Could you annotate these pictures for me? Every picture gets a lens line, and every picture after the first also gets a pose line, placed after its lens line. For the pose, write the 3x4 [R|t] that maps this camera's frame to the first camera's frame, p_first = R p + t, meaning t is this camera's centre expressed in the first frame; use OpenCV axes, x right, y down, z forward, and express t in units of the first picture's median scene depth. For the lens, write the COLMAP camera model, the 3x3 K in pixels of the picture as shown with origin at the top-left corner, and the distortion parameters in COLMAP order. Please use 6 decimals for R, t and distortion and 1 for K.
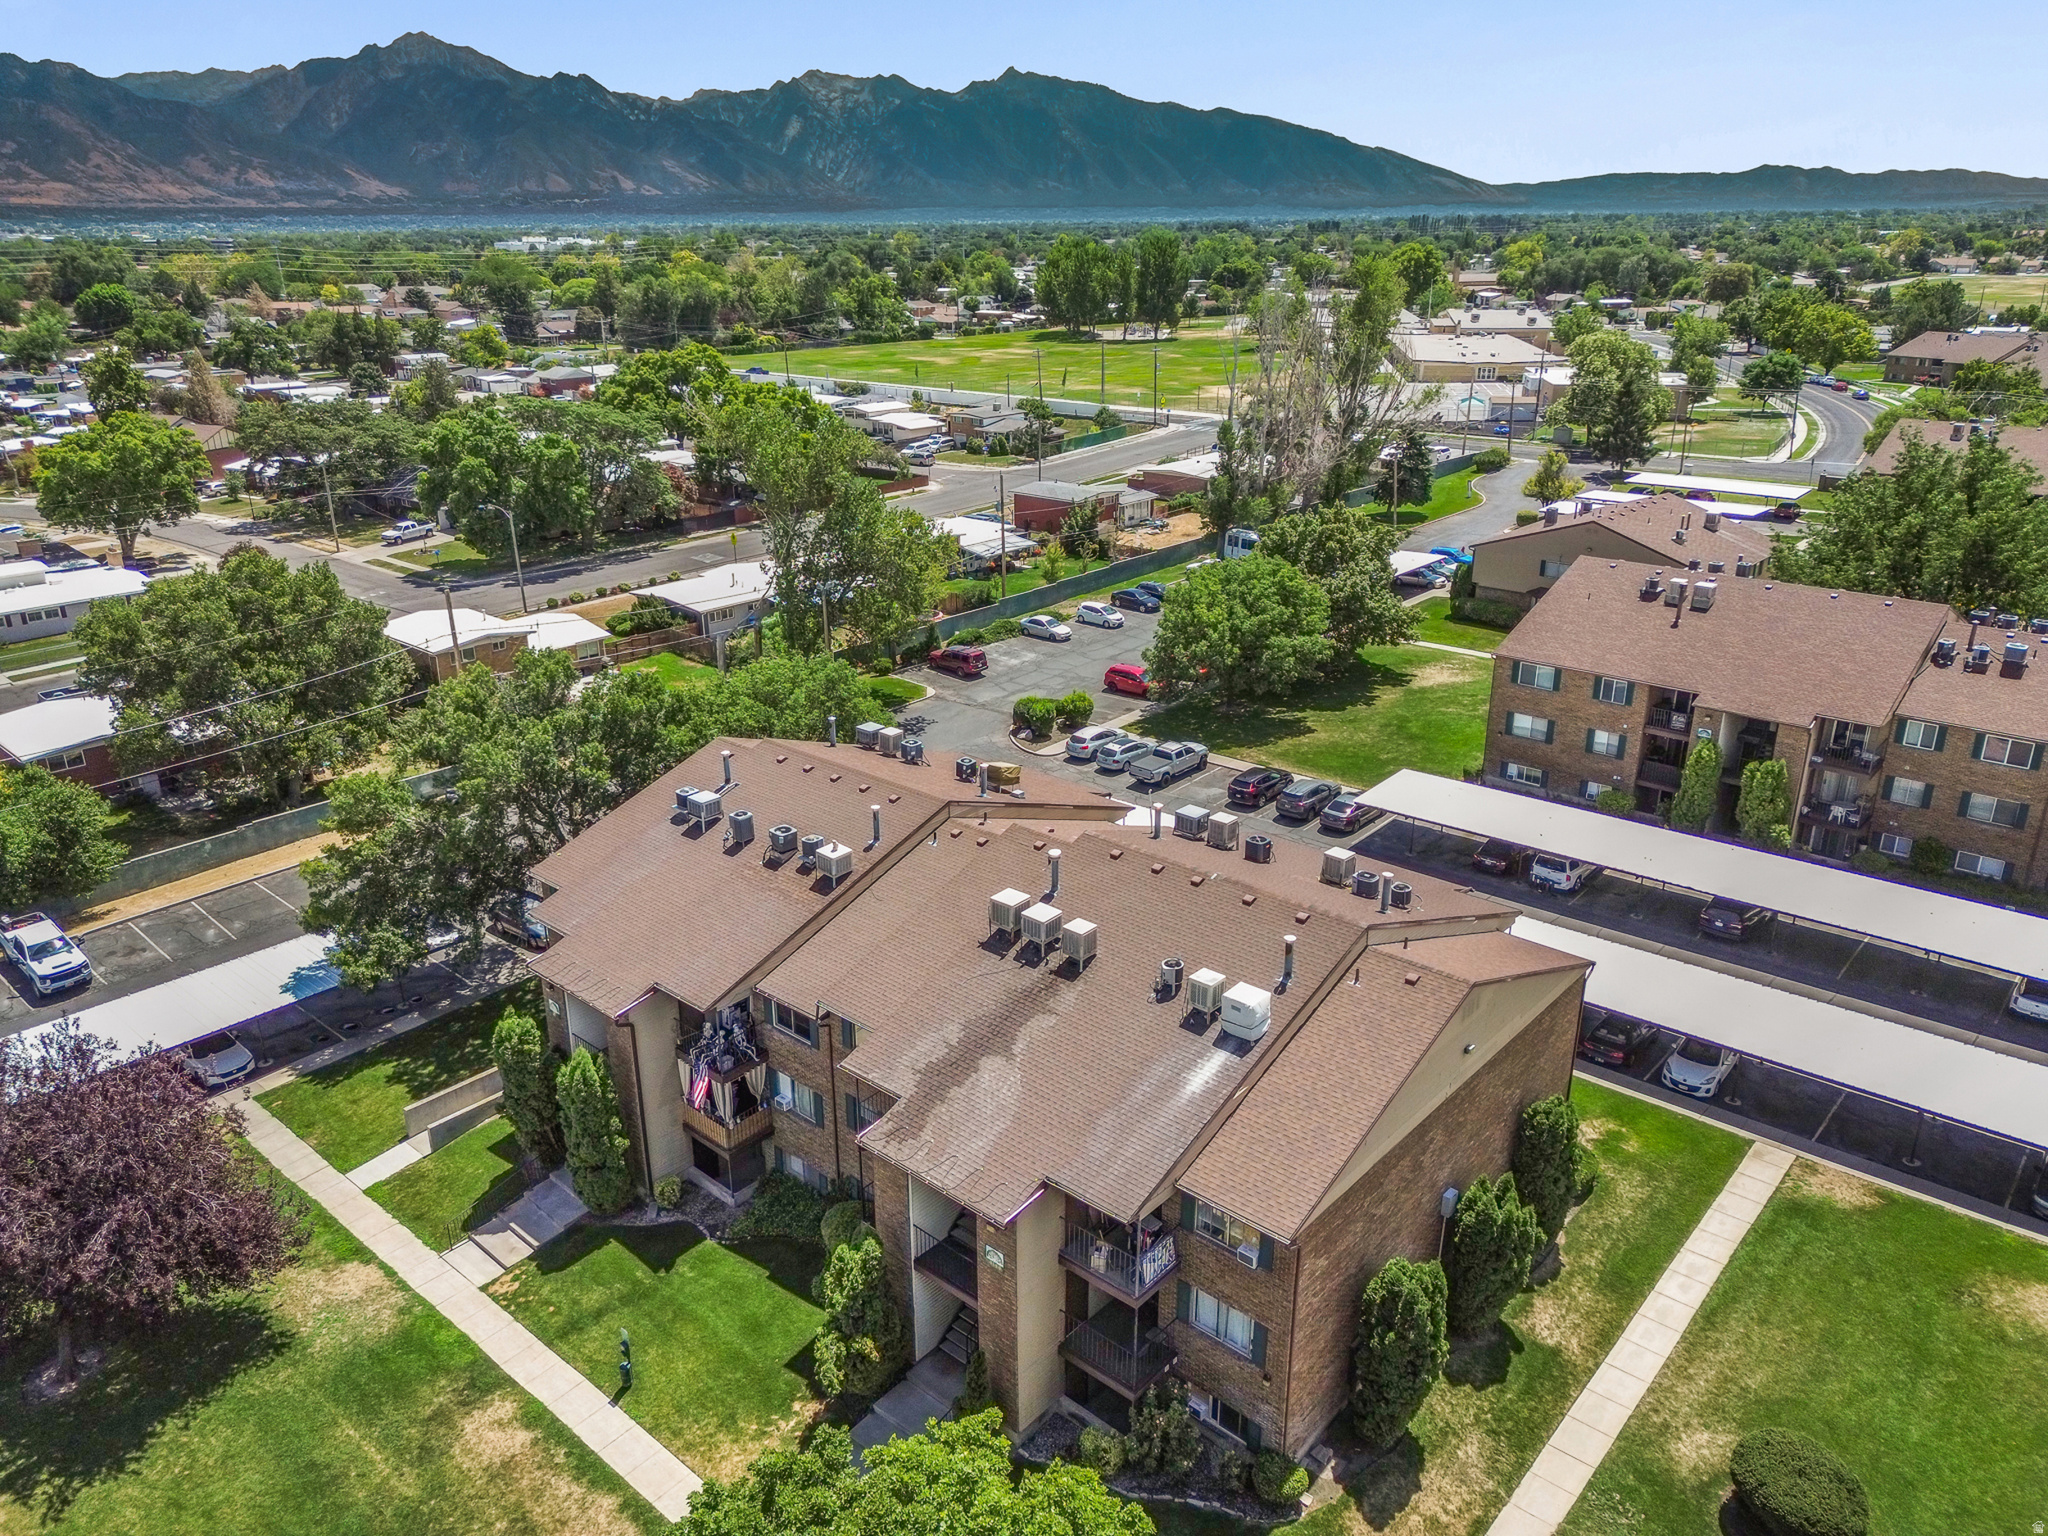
lens RADIAL K [[1429.0, 0, 1031.4], [0, 1429.0, 760.0], [0, 0, 1]] dist [0.039596, -0.023020]
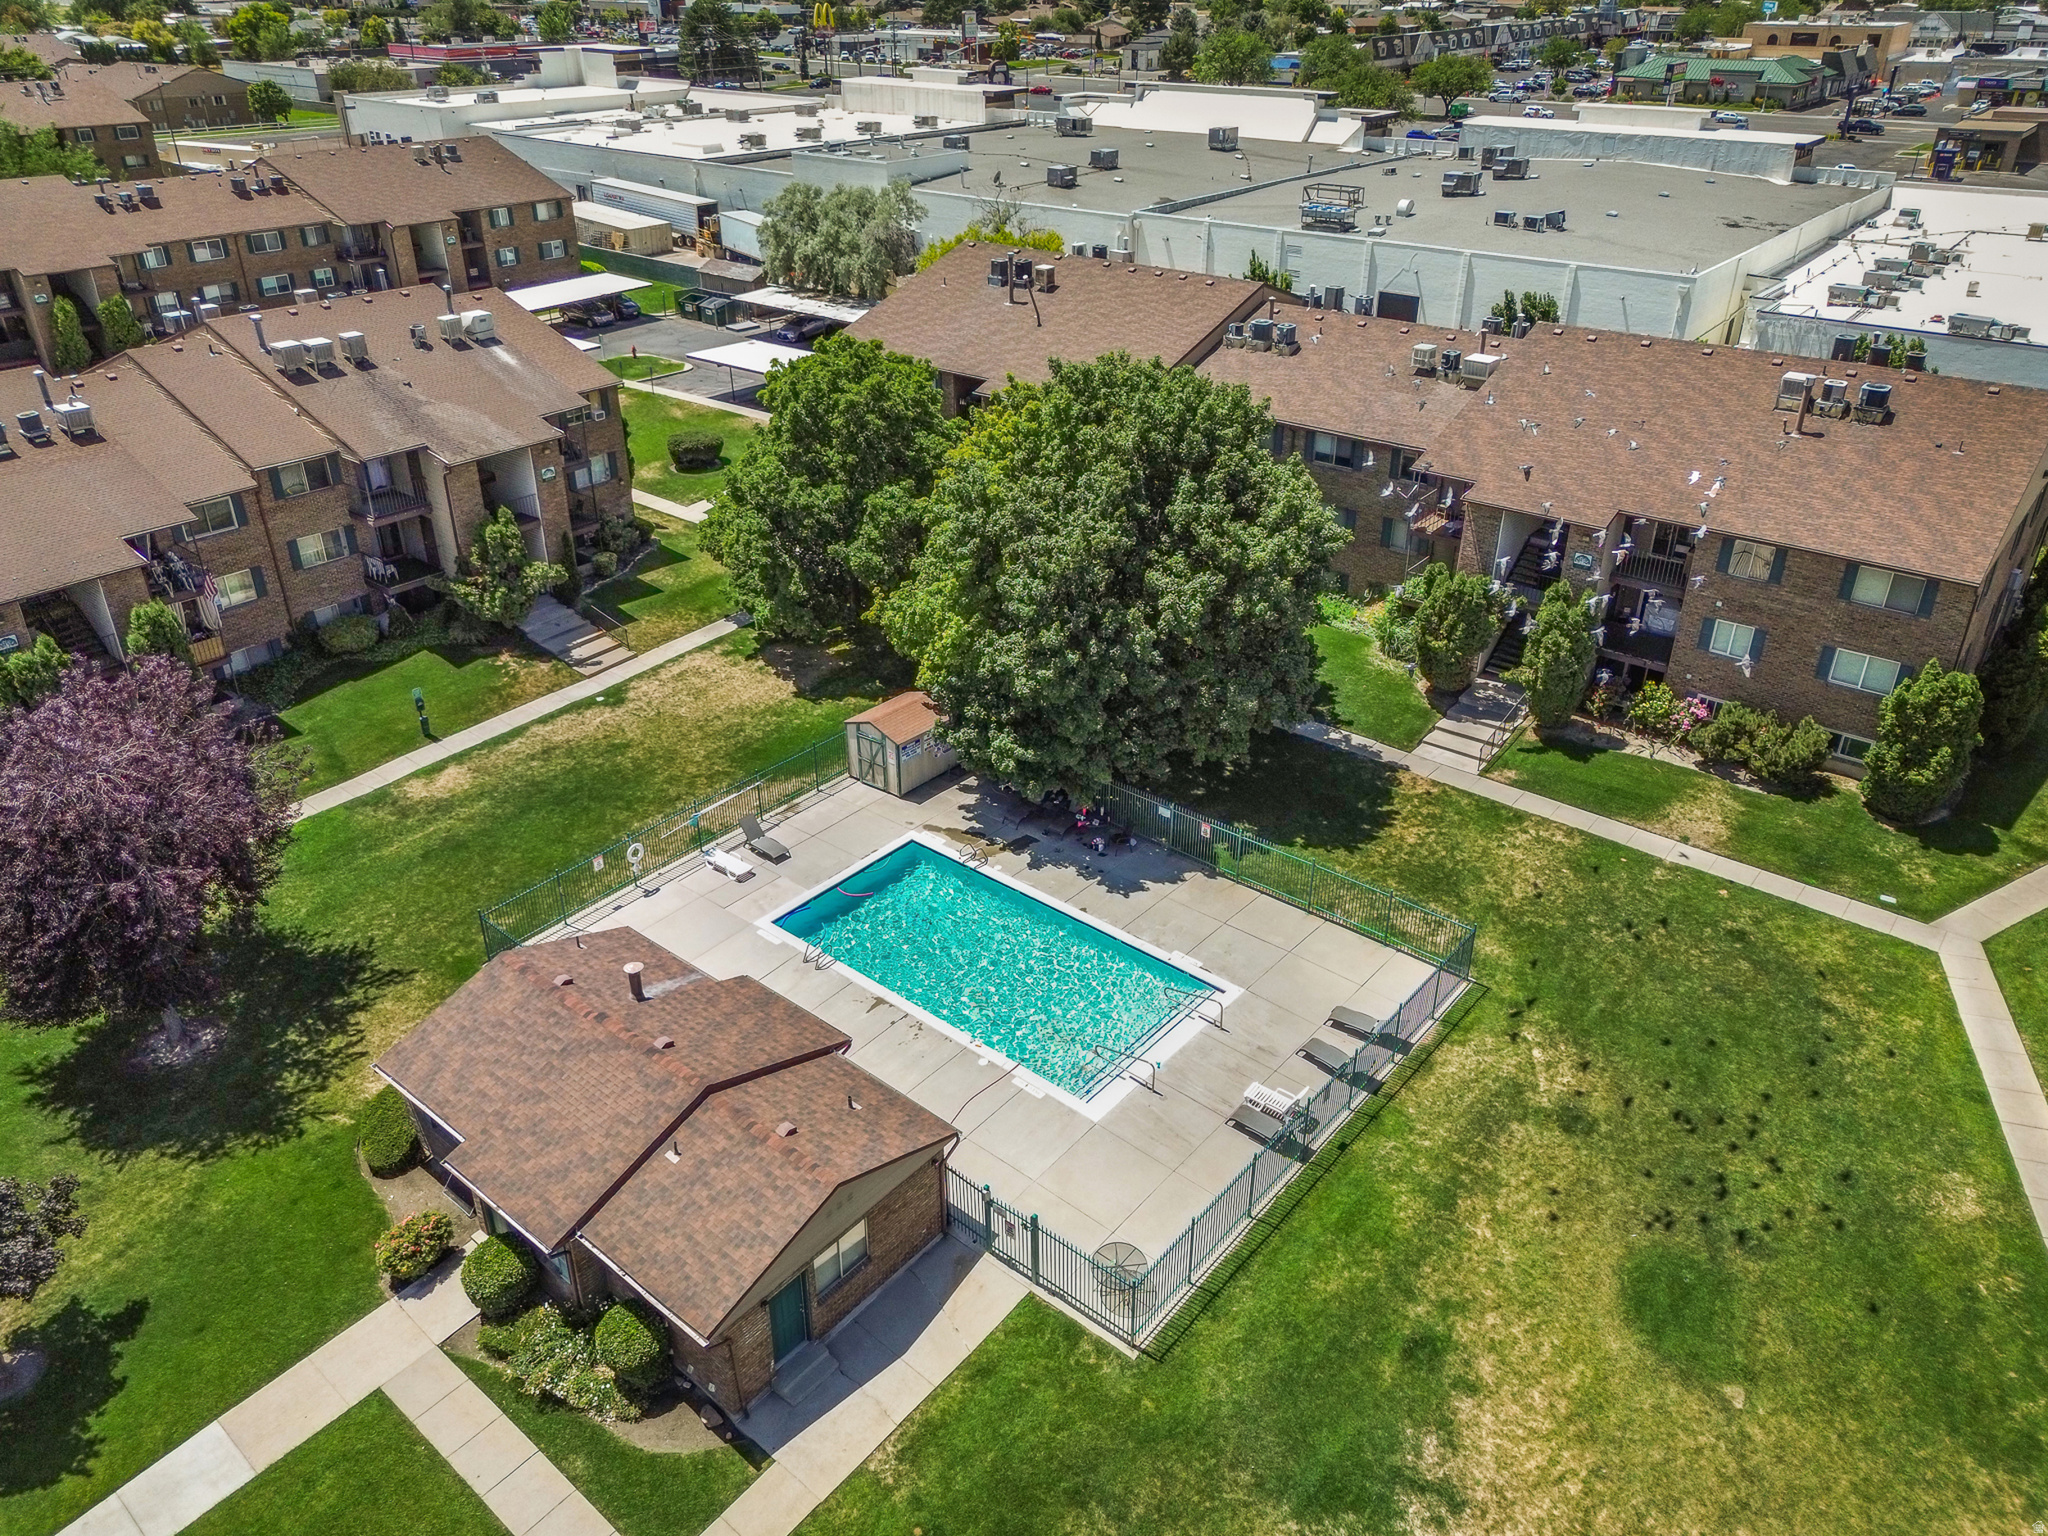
lens RADIAL K [[1429.0, 0, 1031.4], [0, 1429.0, 760.0], [0, 0, 1]] dist [0.039596, -0.023020]
pose [[-0.024911, -0.484337, 0.874527, -1.260059], [0.350018, 0.815200, 0.461451, 0.032411], [-0.936412, 0.317595, 0.149220, 0.248717]]
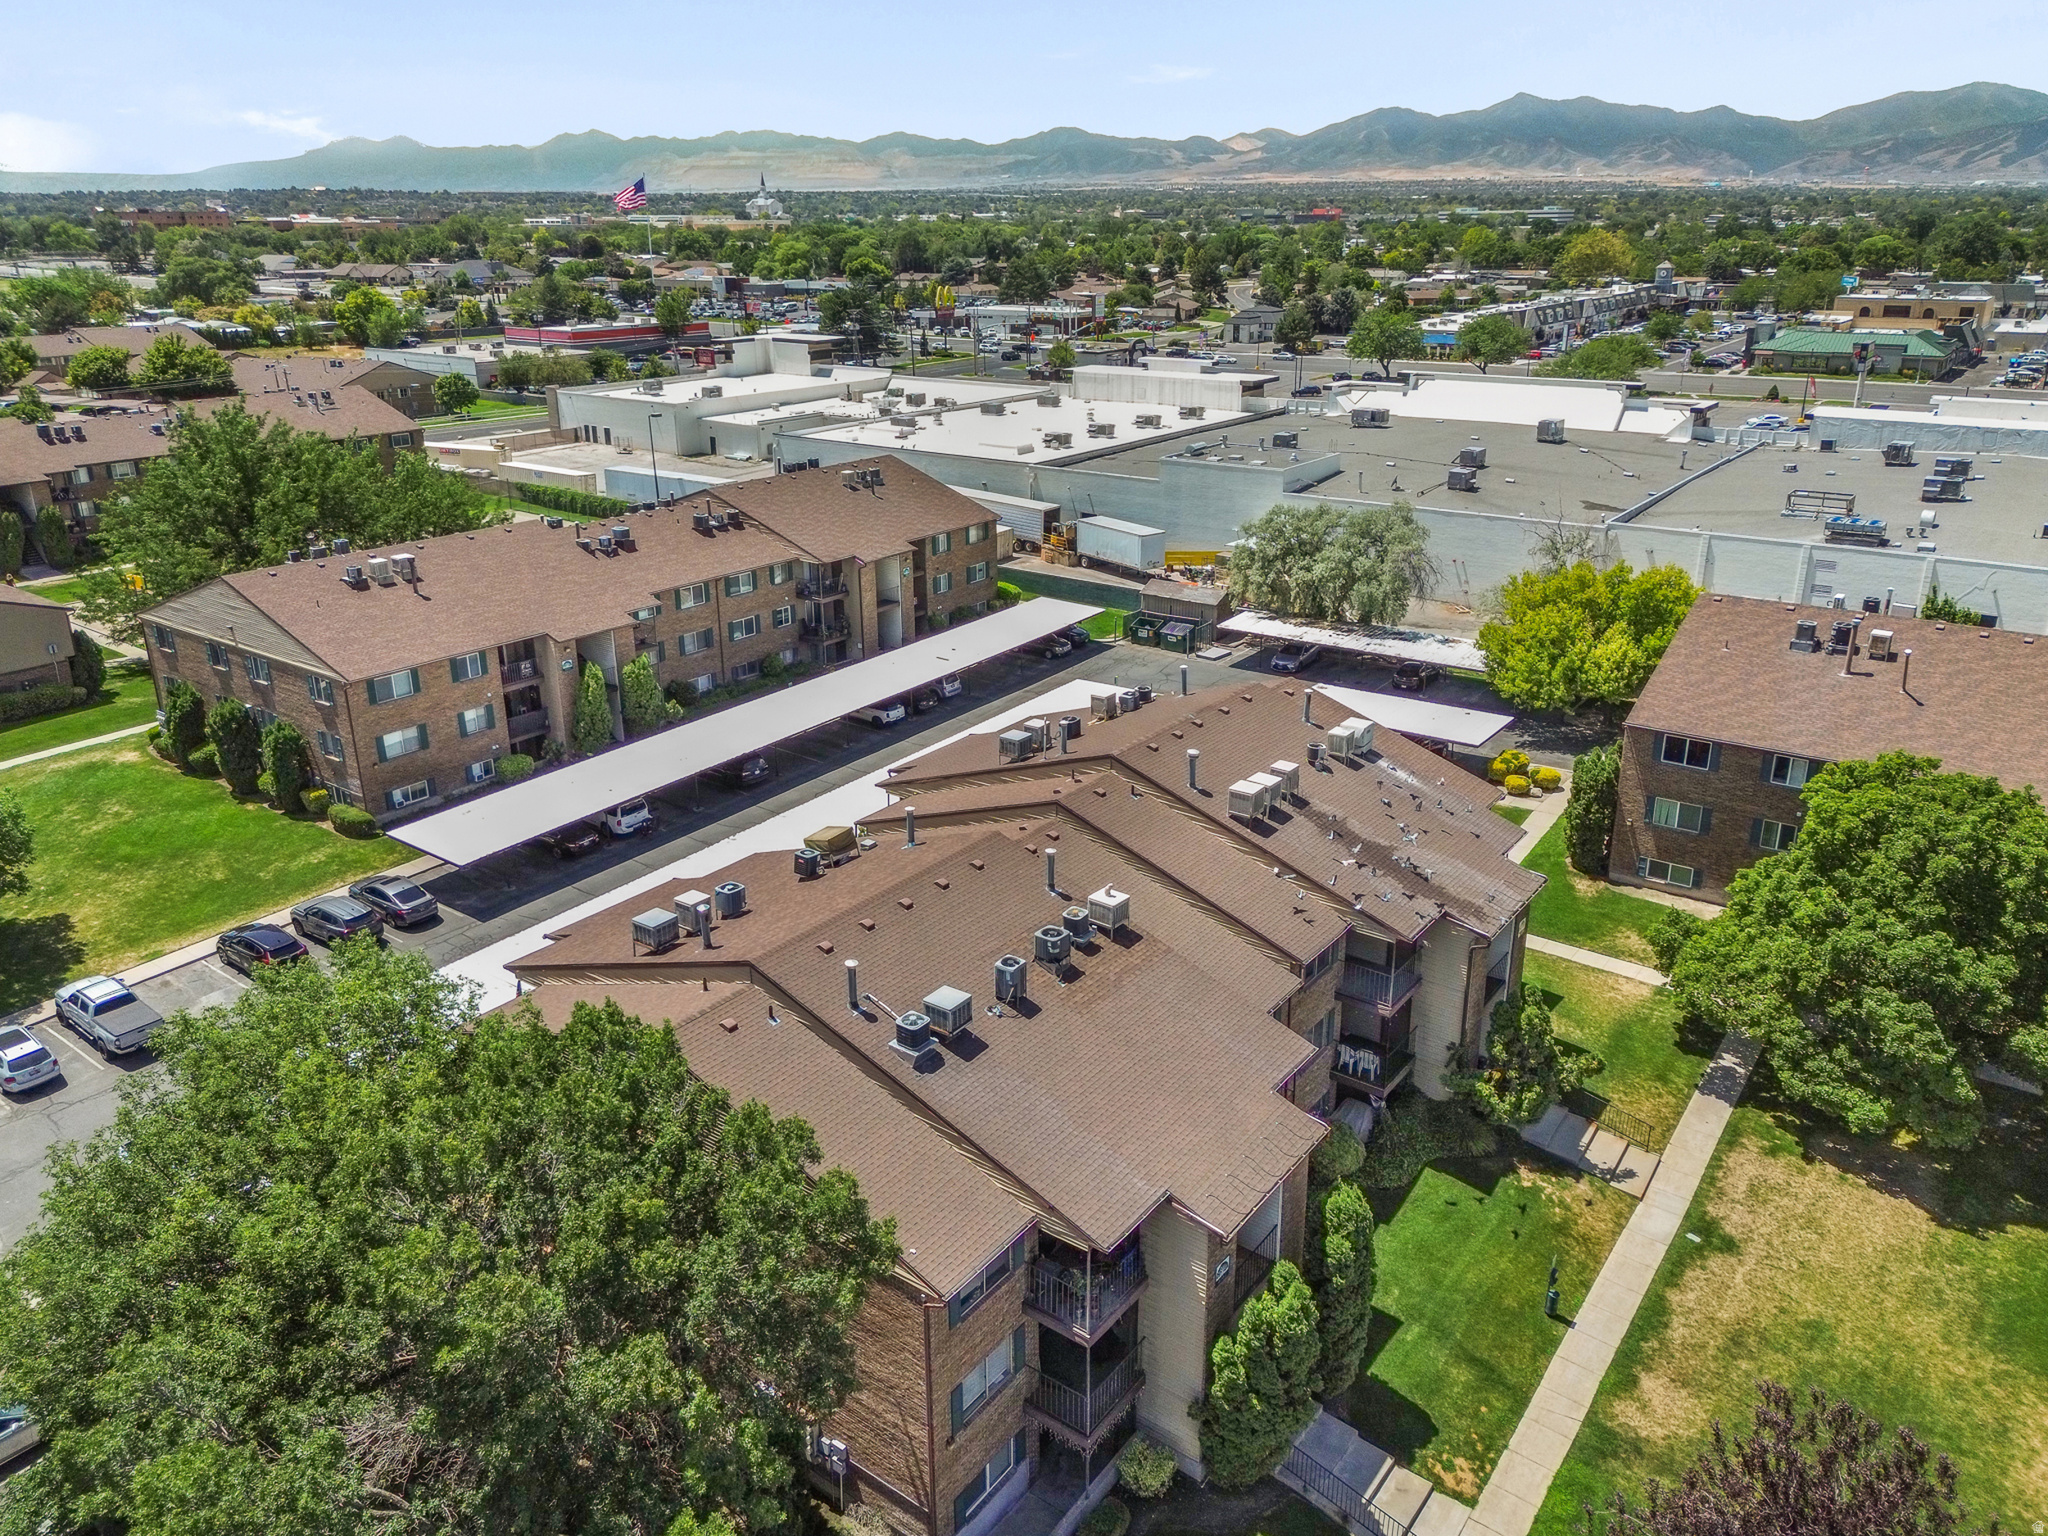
lens RADIAL K [[1442.0, 0, 1030.7], [0, 1442.0, 766.7], [0, 0, 1]] dist [0.052586, -0.040194]
pose [[-0.080645, -0.347960, 0.934034, -0.912900], [0.351896, 0.866805, 0.353297, -0.323886], [-0.932559, 0.357174, 0.052542, 0.988056]]
